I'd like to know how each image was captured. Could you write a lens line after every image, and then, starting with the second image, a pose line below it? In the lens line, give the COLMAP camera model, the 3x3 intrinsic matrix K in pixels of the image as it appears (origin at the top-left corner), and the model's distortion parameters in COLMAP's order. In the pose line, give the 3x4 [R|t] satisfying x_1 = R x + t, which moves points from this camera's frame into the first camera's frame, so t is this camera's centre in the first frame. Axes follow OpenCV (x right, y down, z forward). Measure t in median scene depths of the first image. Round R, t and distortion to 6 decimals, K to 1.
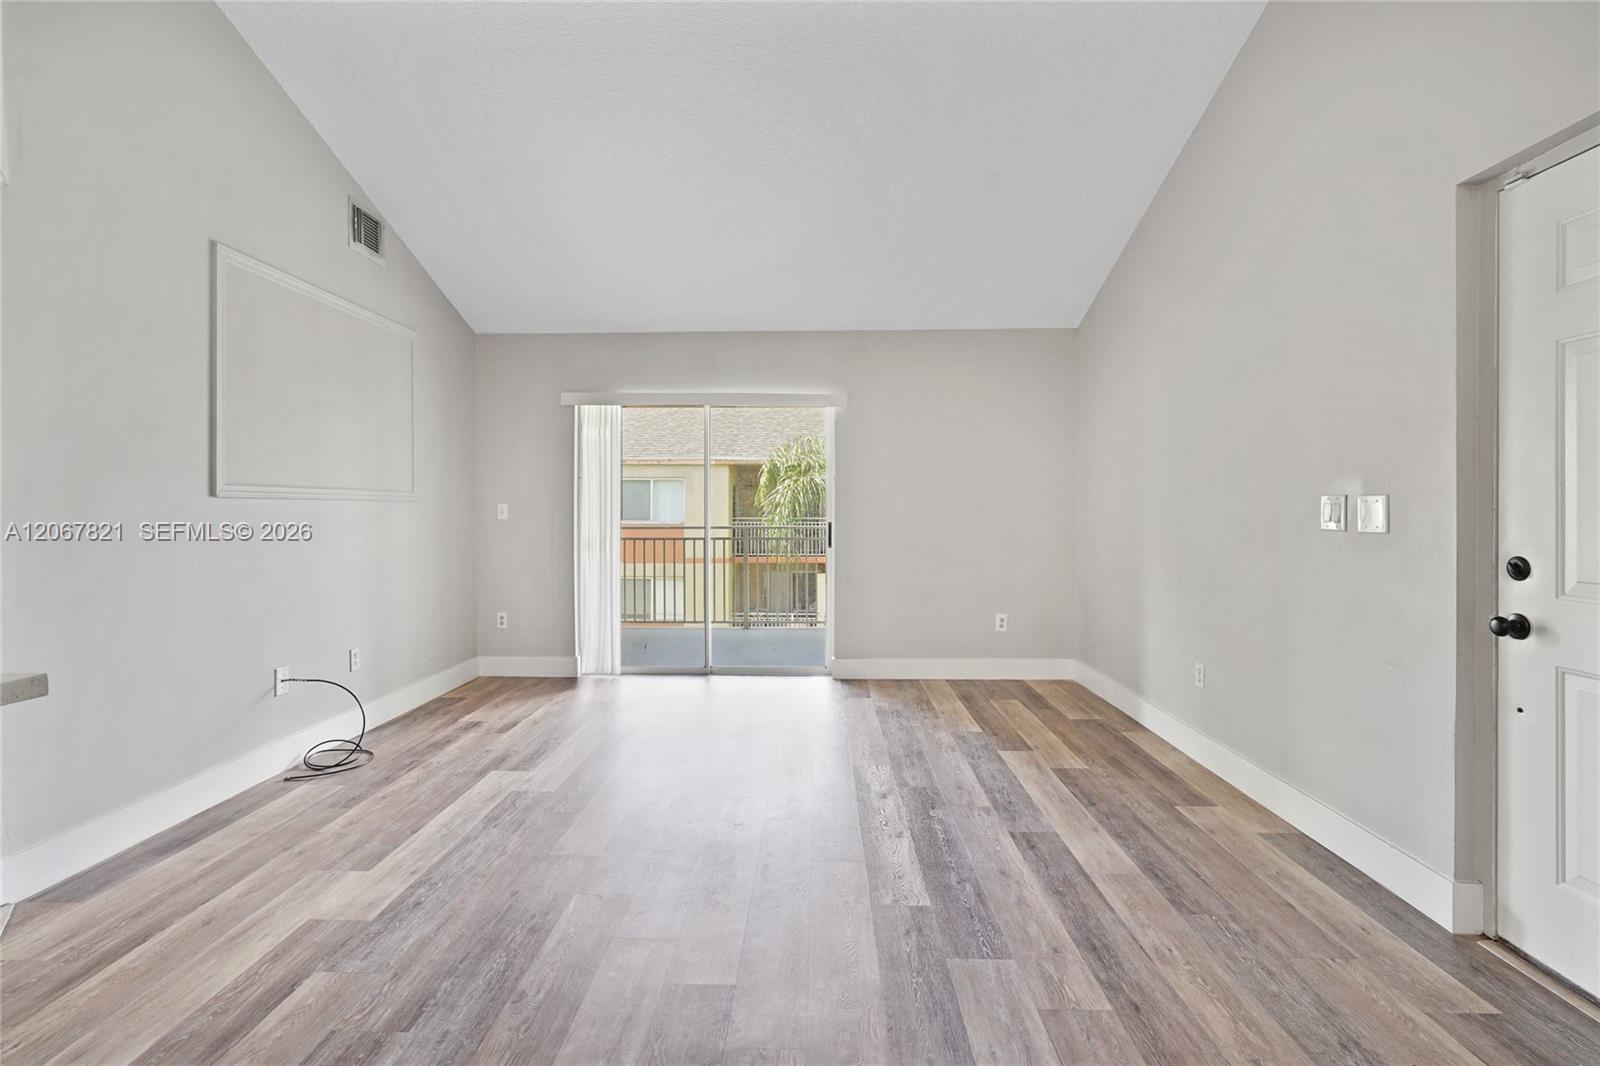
lens RADIAL K [[740.3, 0, 805.8], [0, 740.3, 517.2], [0, 0, 1]] dist [0.001162, -0.000724]
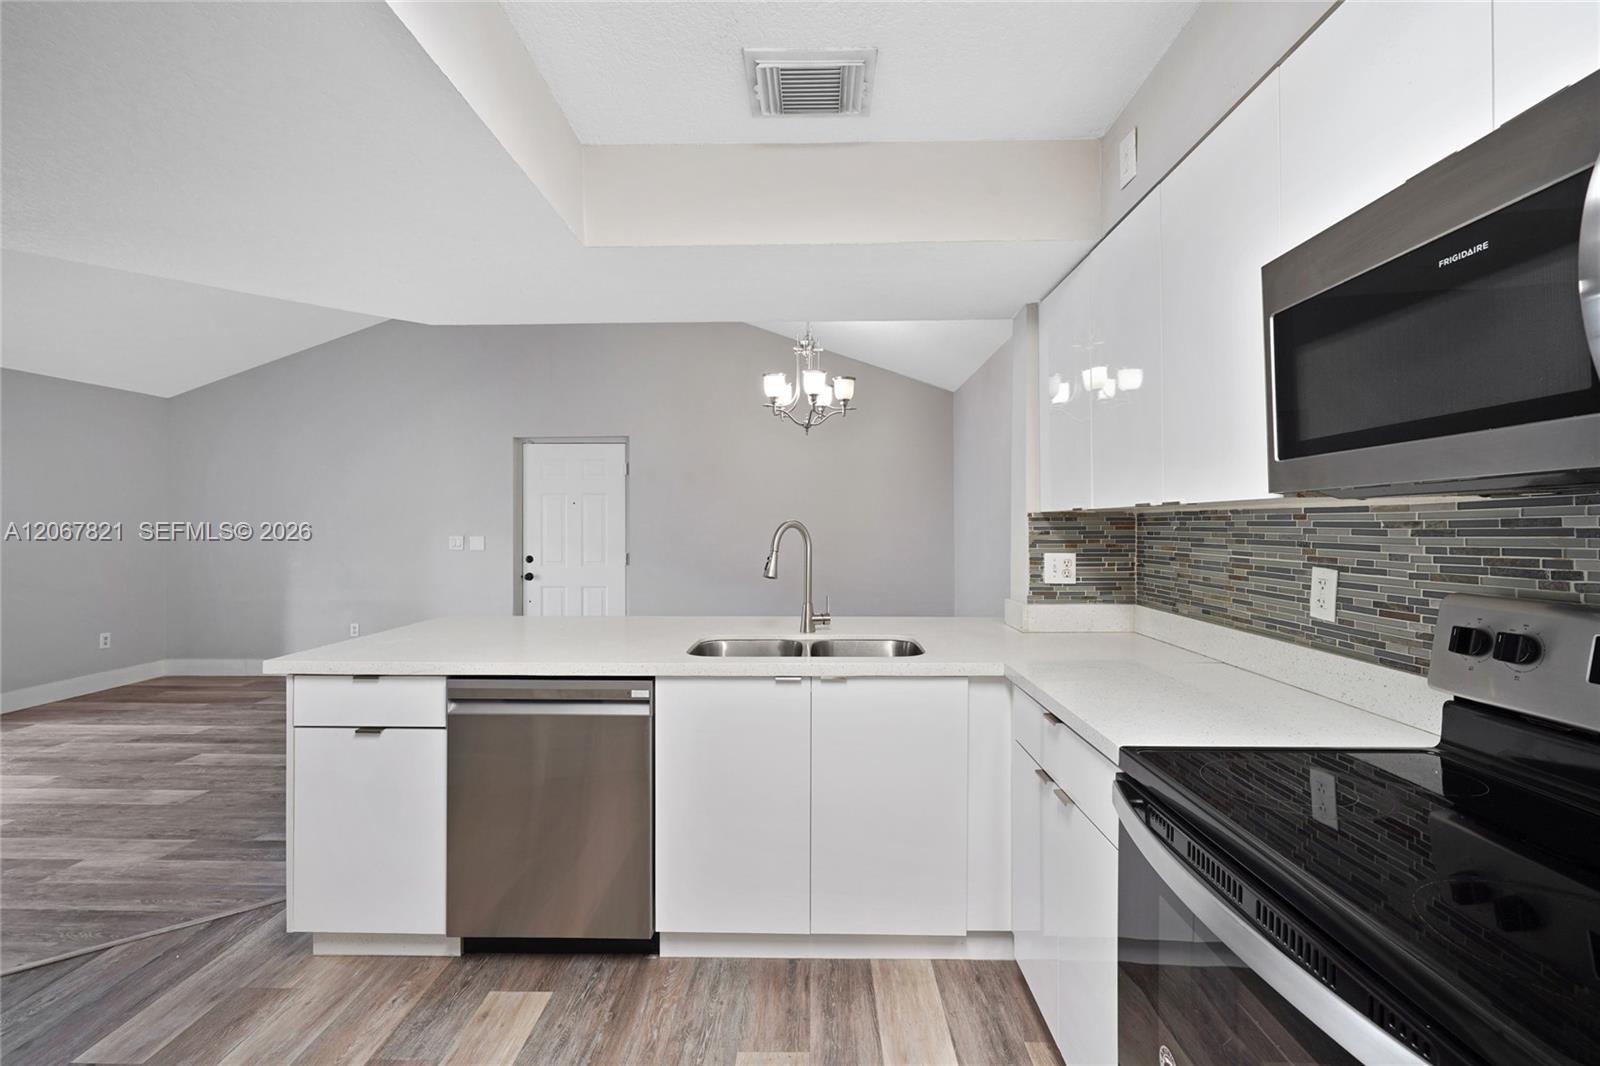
lens RADIAL K [[701.0, 0, 811.2], [0, 701.0, 519.2], [0, 0, 1]] dist [0.000824, -0.000229]
pose [[-0.015049, 0.007943, 0.999855, -1.770842], [0.008360, 0.999934, -0.007818, -0.060828], [-0.999852, 0.008241, -0.015115, -0.178075]]
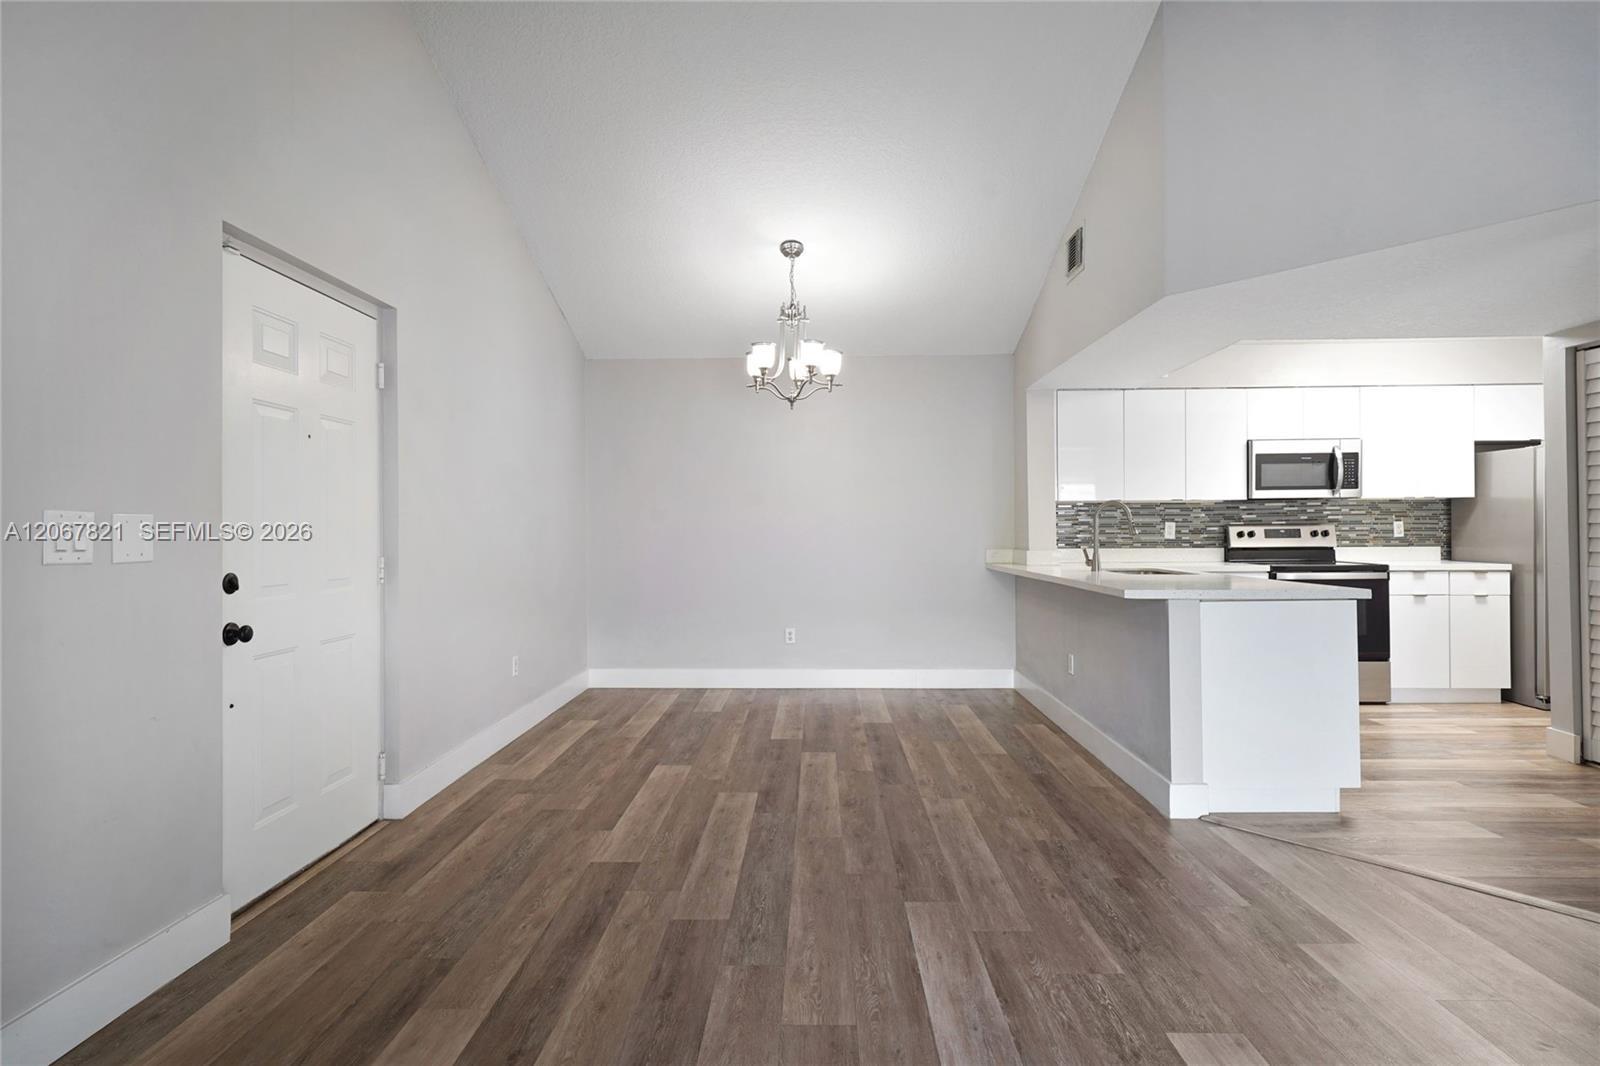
lens RADIAL K [[820.6, 0, 826.7], [0, 820.6, 522.3], [0, 0, 1]] dist [0.006756, 0.002797]
pose [[-0.999669, 0.005879, -0.025027, 0.053683], [0.005920, 0.999981, -0.001555, -0.015152], [0.025017, -0.001703, -0.999686, 1.844083]]
